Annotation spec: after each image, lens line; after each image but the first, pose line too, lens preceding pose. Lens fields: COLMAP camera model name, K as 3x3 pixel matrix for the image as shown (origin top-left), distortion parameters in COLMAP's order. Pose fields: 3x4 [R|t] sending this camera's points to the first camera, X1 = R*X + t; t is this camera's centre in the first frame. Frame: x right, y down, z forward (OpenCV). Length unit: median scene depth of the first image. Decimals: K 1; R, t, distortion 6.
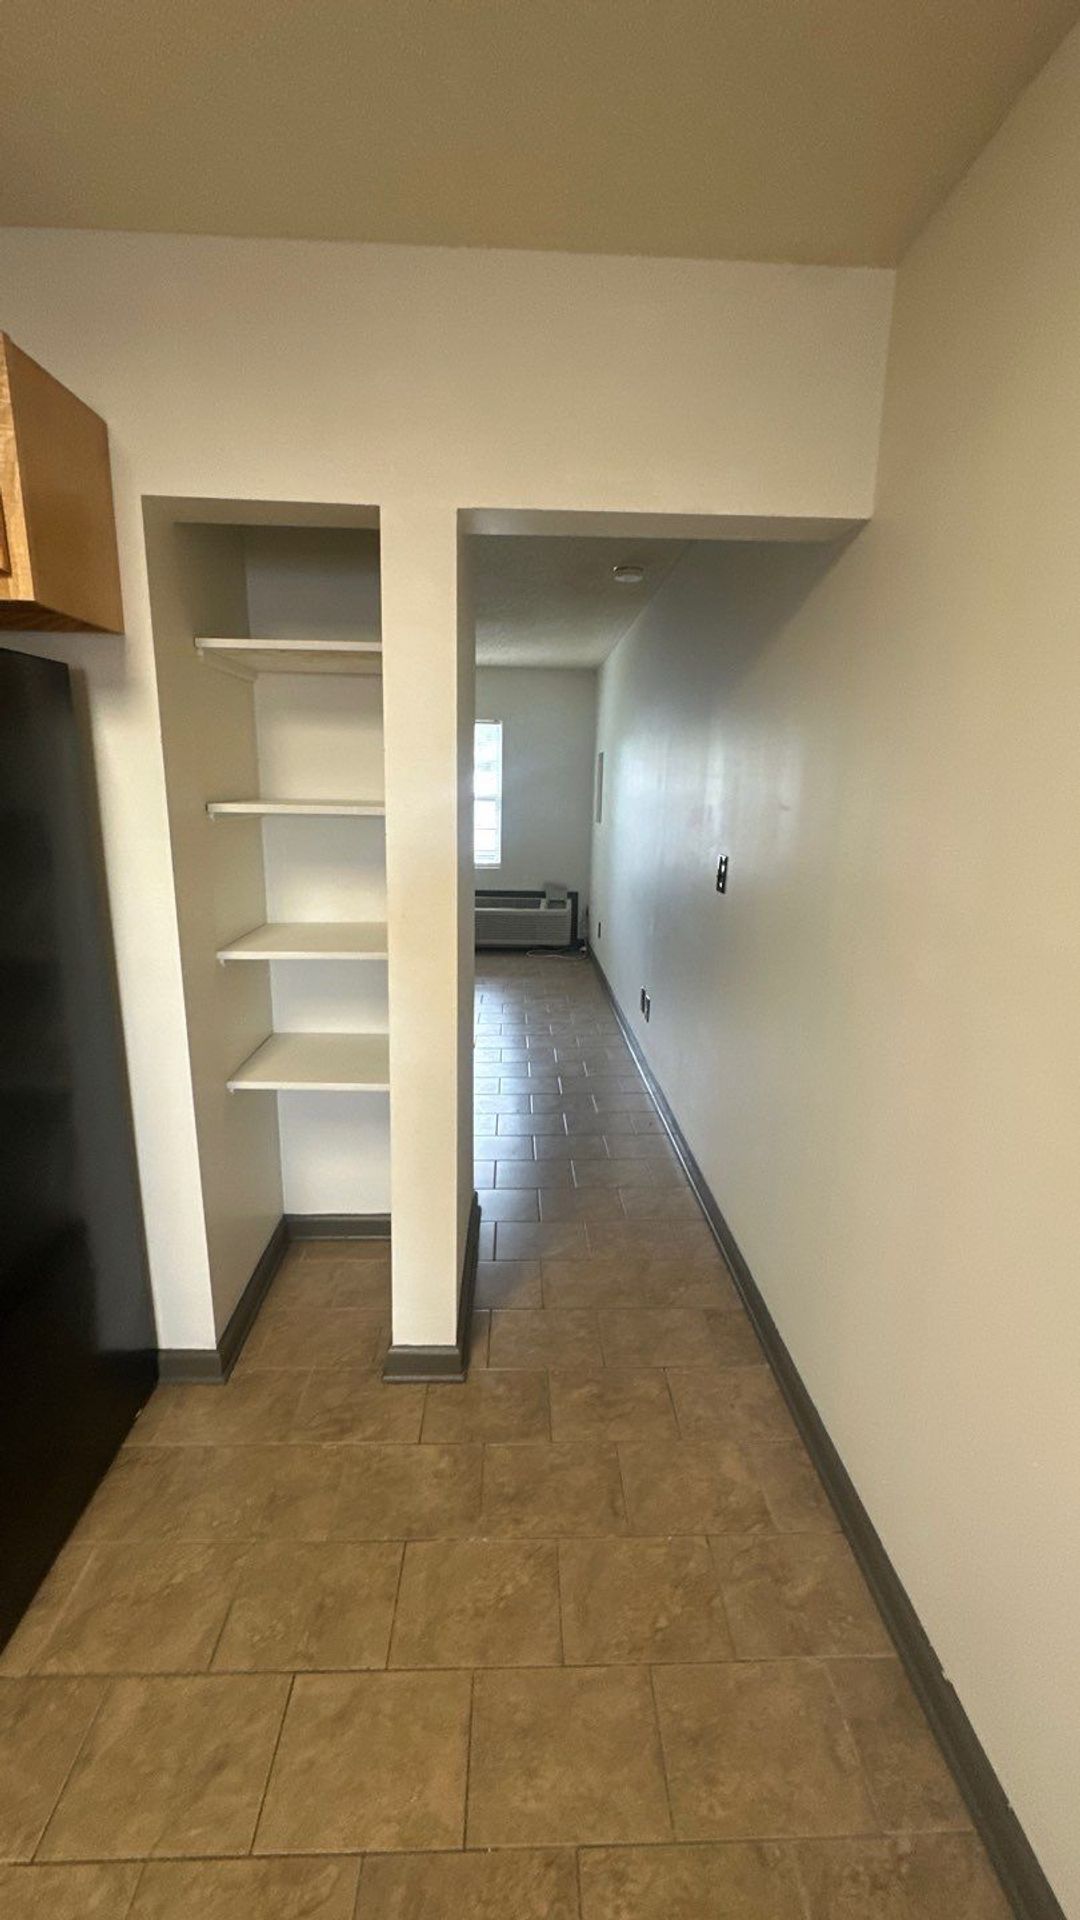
lens RADIAL K [[765.1, 0, 540.6], [0, 765.1, 964.5], [0, 0, 1]] dist [-0.002604, 0.000840]
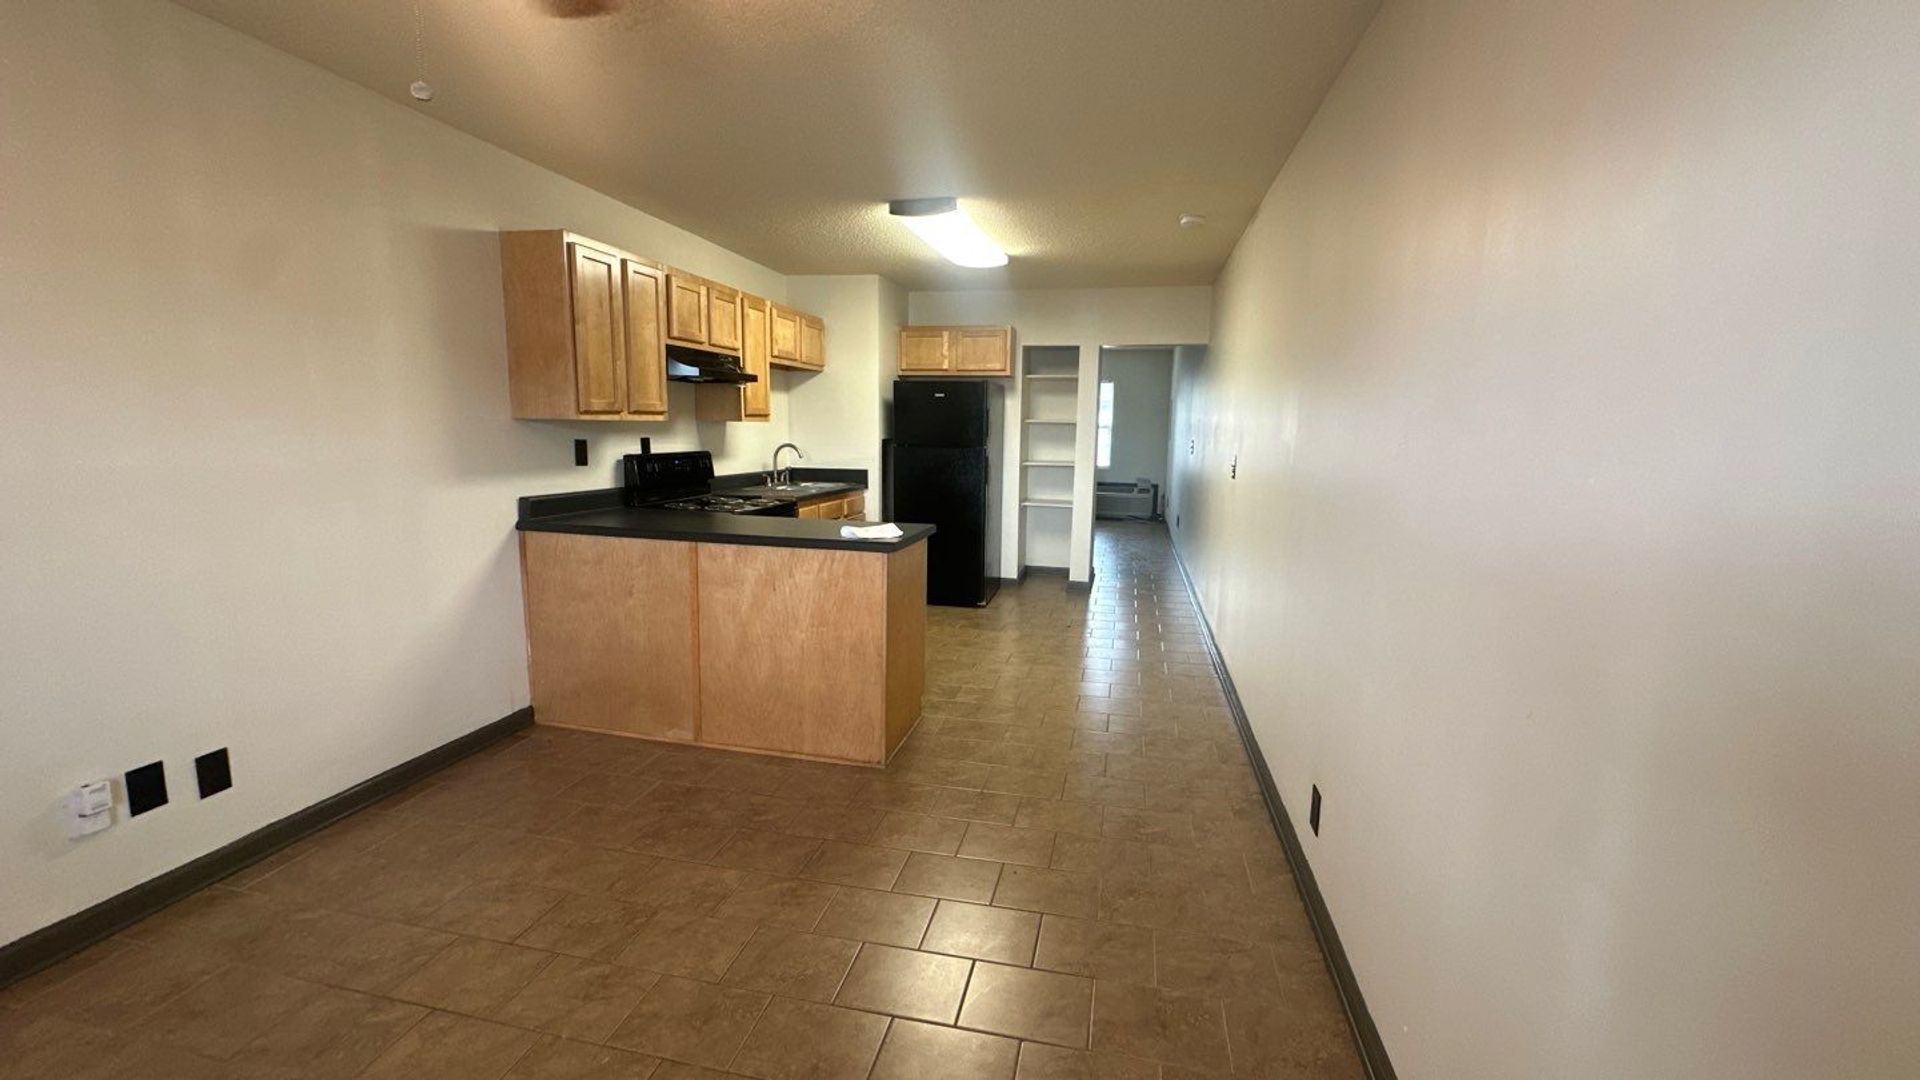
lens RADIAL K [[765.1, 0, 957.7], [0, 765.1, 538.2], [0, 0, 1]] dist [-0.002604, 0.000840]
pose [[0.968613, 0.030541, -0.246692, 0.143842], [-0.051437, 0.995570, -0.078708, 0.581340], [0.243195, 0.088926, 0.965892, -2.258296]]
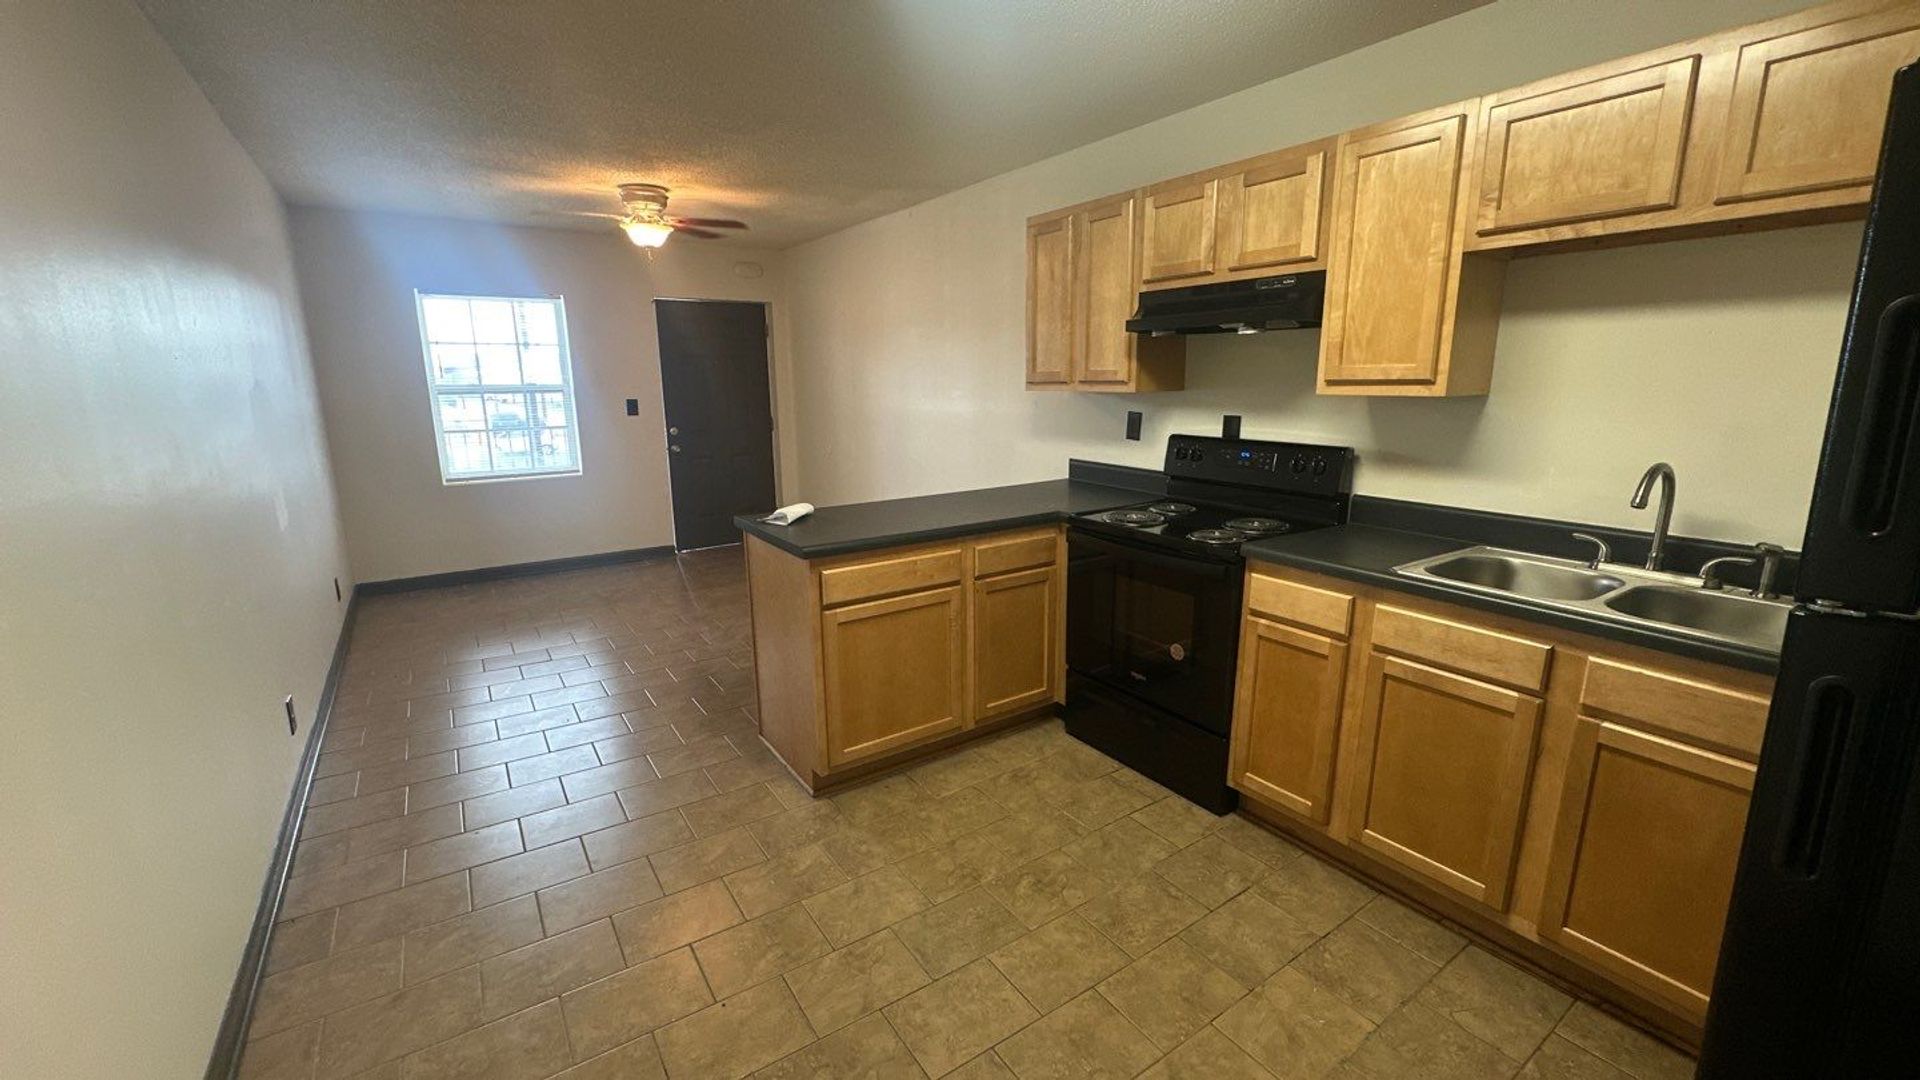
lens RADIAL K [[765.1, 0, 961.2], [0, 765.1, 541.1], [0, 0, 1]] dist [-0.002604, 0.000840]
pose [[-0.841497, 0.095055, -0.531835, 0.082733], [-0.135575, 0.915749, 0.378185, -0.087641], [0.522975, 0.390344, -0.757712, 0.499582]]
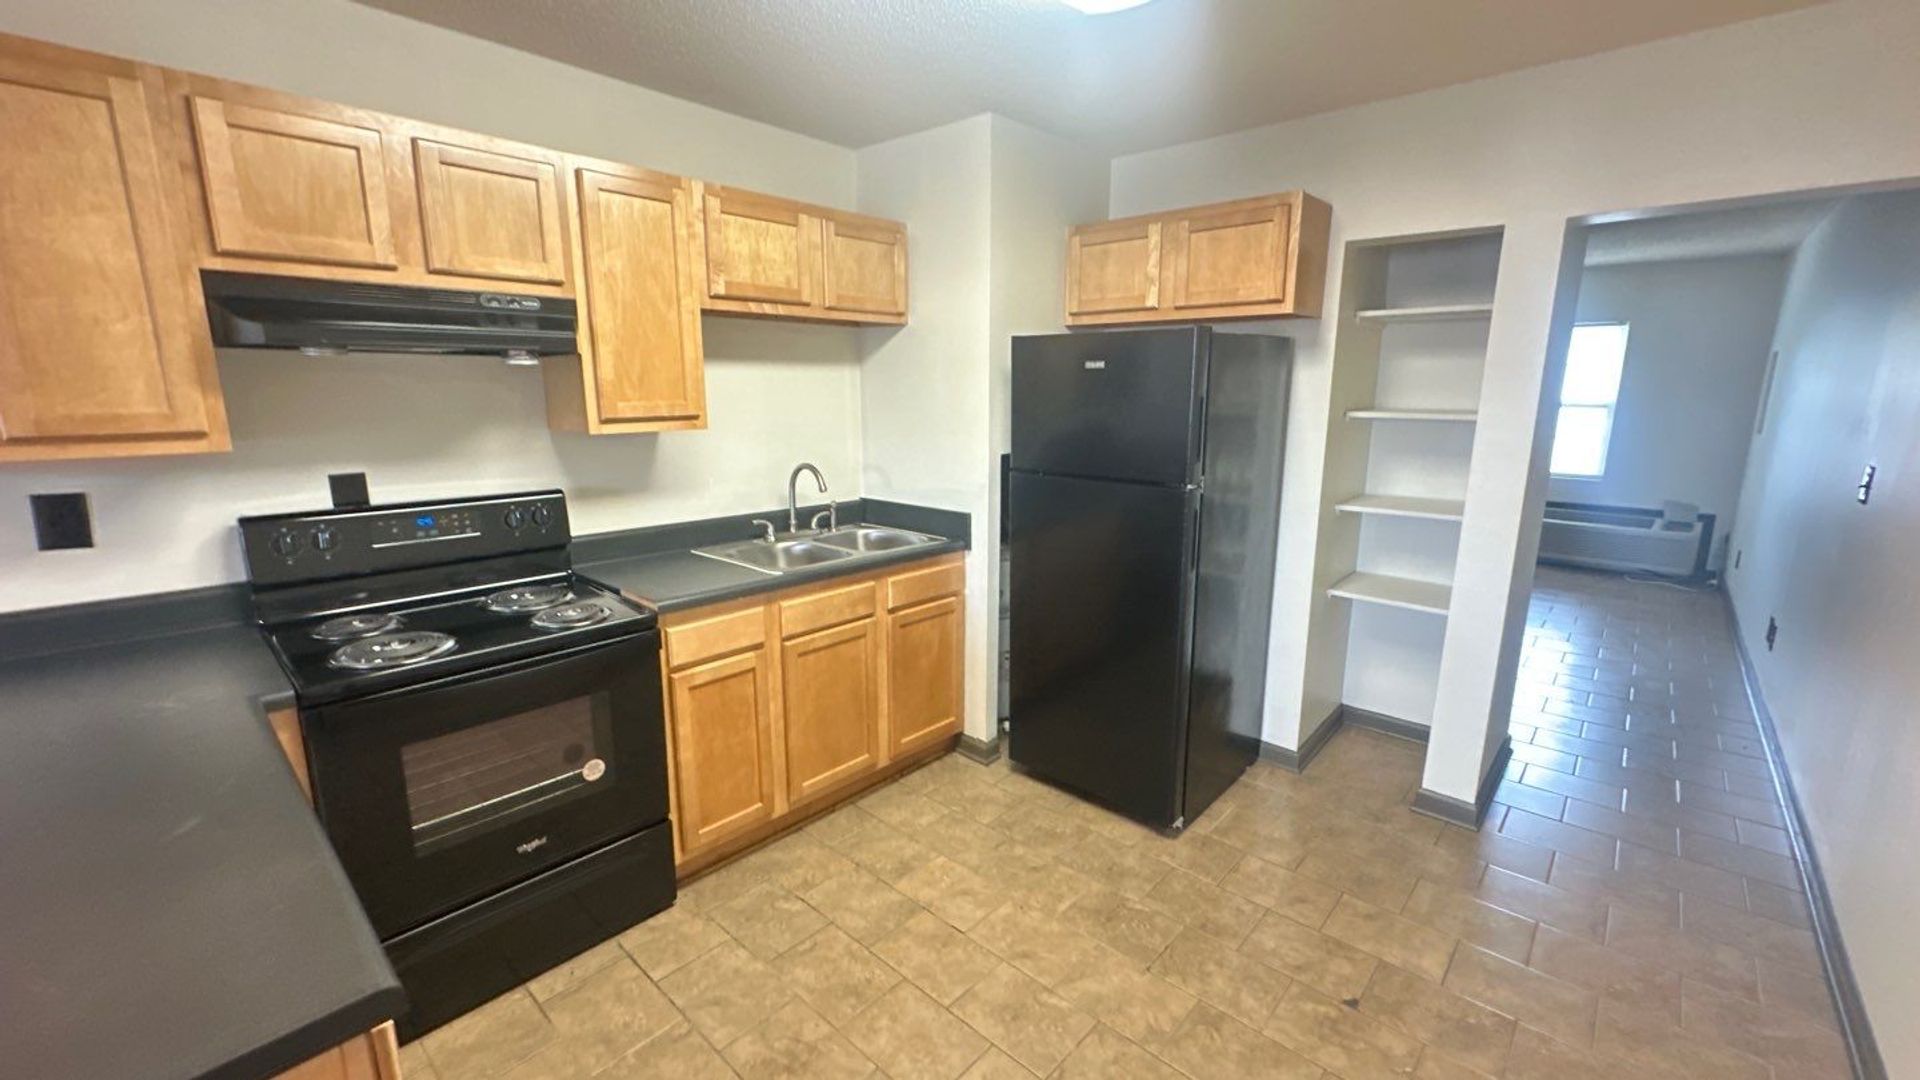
lens RADIAL K [[765.1, 0, 960.3], [0, 765.1, 539.4], [0, 0, 1]] dist [-0.002604, 0.000840]
pose [[0.718464, 0.120297, -0.685083, 0.107225], [-0.146537, 0.989003, 0.019987, 0.132718], [0.679953, 0.086030, 0.728191, -0.652151]]
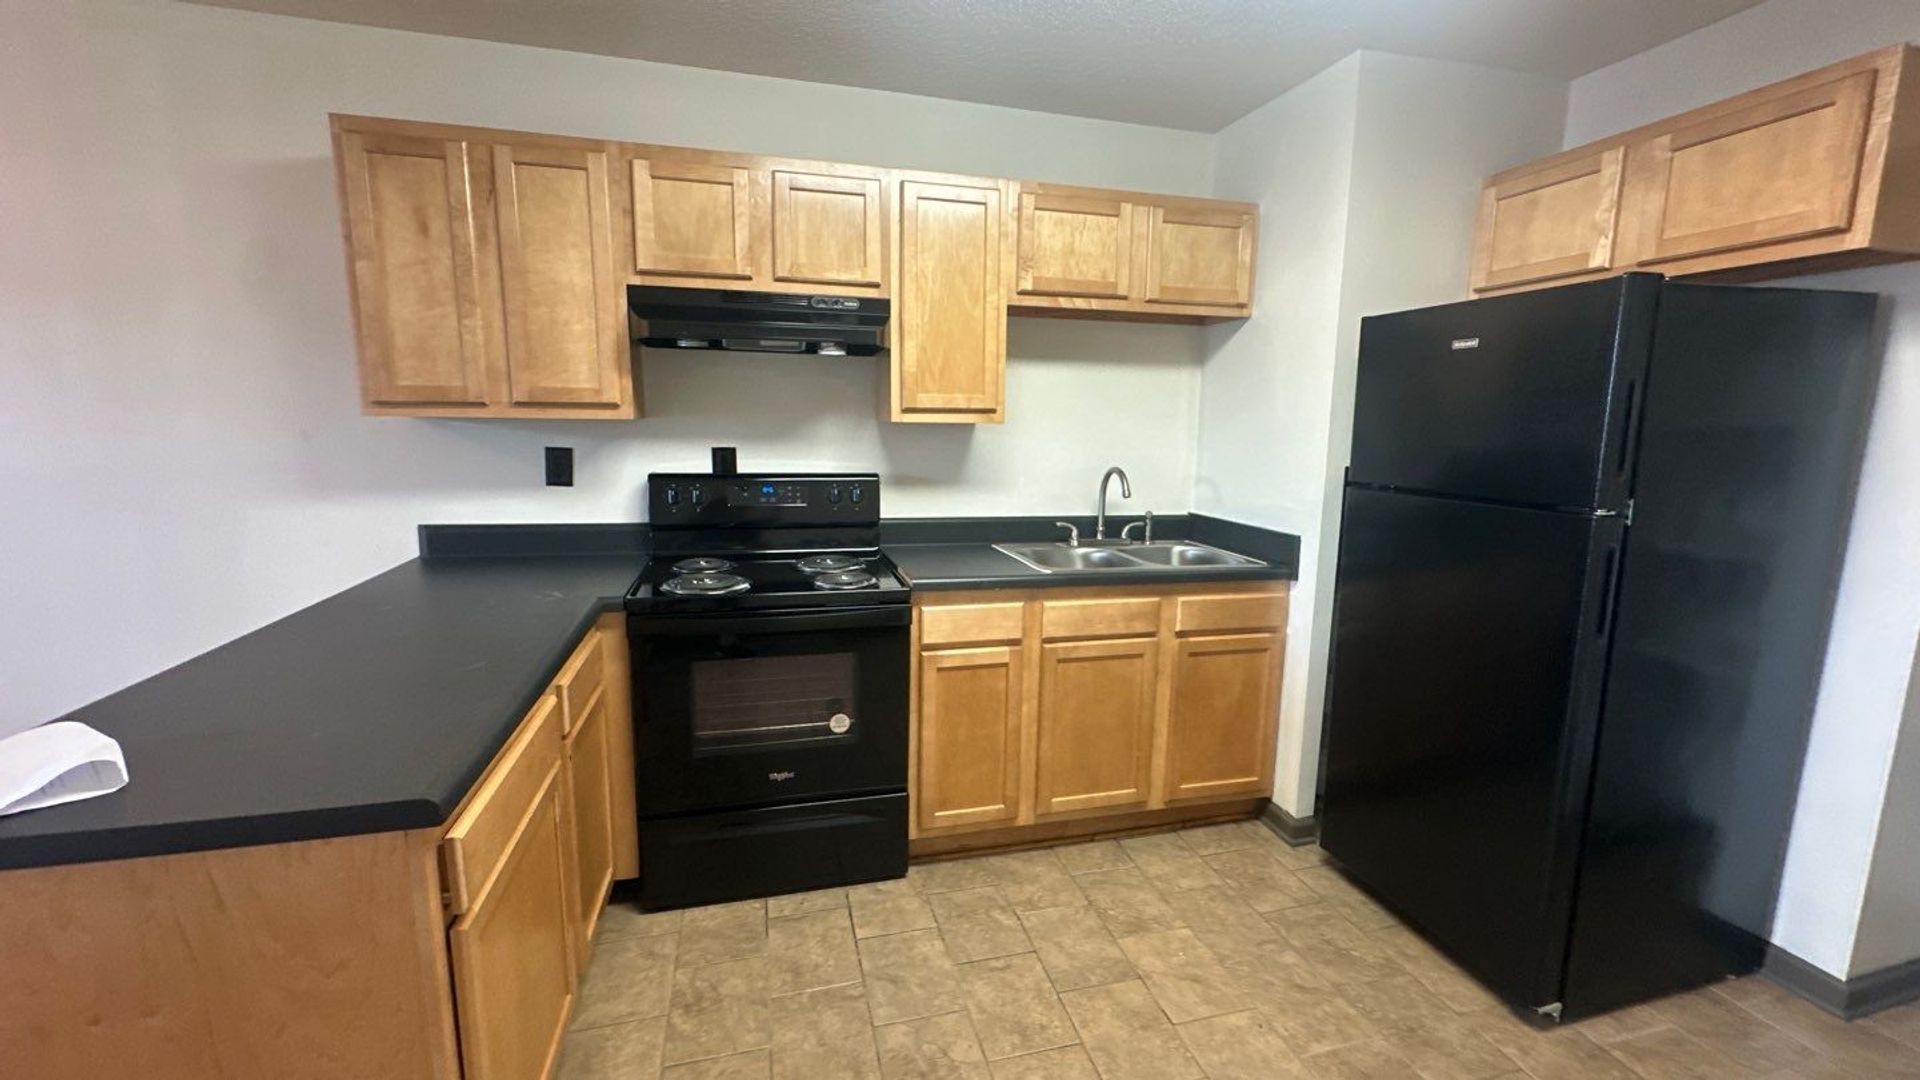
lens RADIAL K [[765.1, 0, 961.7], [0, 765.1, 539.9], [0, 0, 1]] dist [-0.002604, 0.000840]
pose [[0.225578, 0.134891, -0.964841, 0.166875], [-0.230284, 0.969685, 0.081729, 0.139971], [0.946617, 0.203751, 0.249803, -0.381051]]
